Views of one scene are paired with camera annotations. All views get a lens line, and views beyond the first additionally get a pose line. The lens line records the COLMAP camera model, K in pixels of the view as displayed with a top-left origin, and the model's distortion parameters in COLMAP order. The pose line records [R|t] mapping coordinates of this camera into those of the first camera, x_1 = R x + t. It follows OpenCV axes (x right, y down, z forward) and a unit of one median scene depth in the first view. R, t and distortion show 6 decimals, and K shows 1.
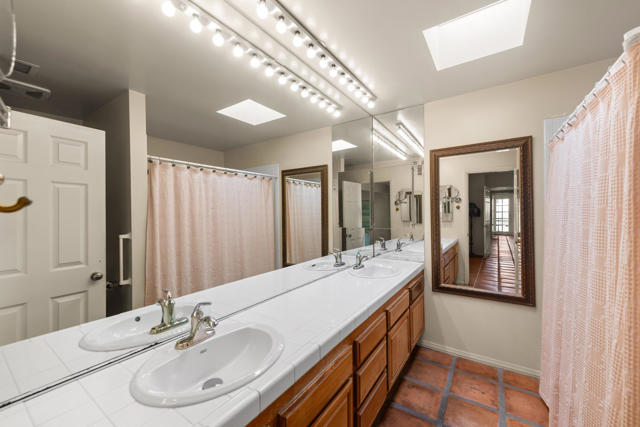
lens RADIAL K [[252.3, 0, 322.2], [0, 252.3, 207.8], [0, 0, 1]] dist [0.008218, -0.000311]
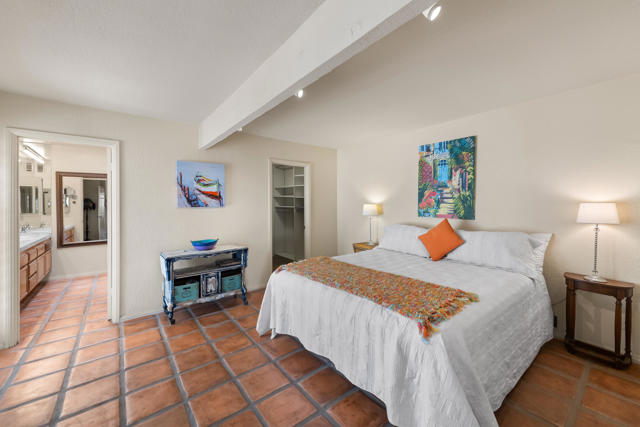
lens RADIAL K [[252.3, 0, 322.2], [0, 252.3, 207.8], [0, 0, 1]] dist [0.008218, -0.000311]
pose [[0.295537, -0.006270, 0.955311, -0.734645], [-0.014342, 0.999837, 0.010999, -0.012211], [-0.955224, -0.016952, 0.295399, -1.334185]]
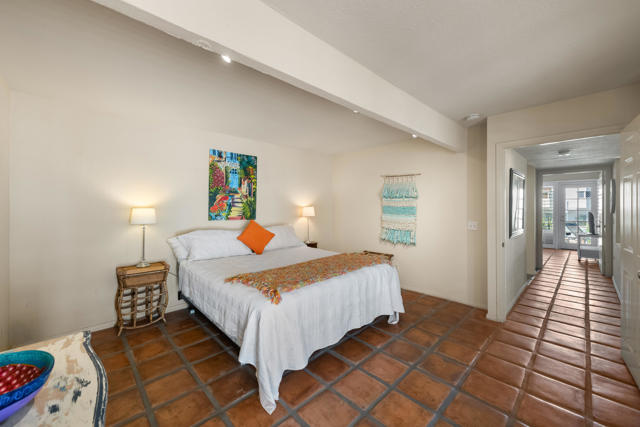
lens RADIAL K [[252.3, 0, 322.2], [0, 252.3, 207.8], [0, 0, 1]] dist [0.008218, -0.000311]
pose [[-0.978060, 0.011314, 0.208016, 1.462272], [0.008565, 0.999864, -0.014111, 0.032586], [-0.208148, -0.012020, -0.978024, 2.713083]]
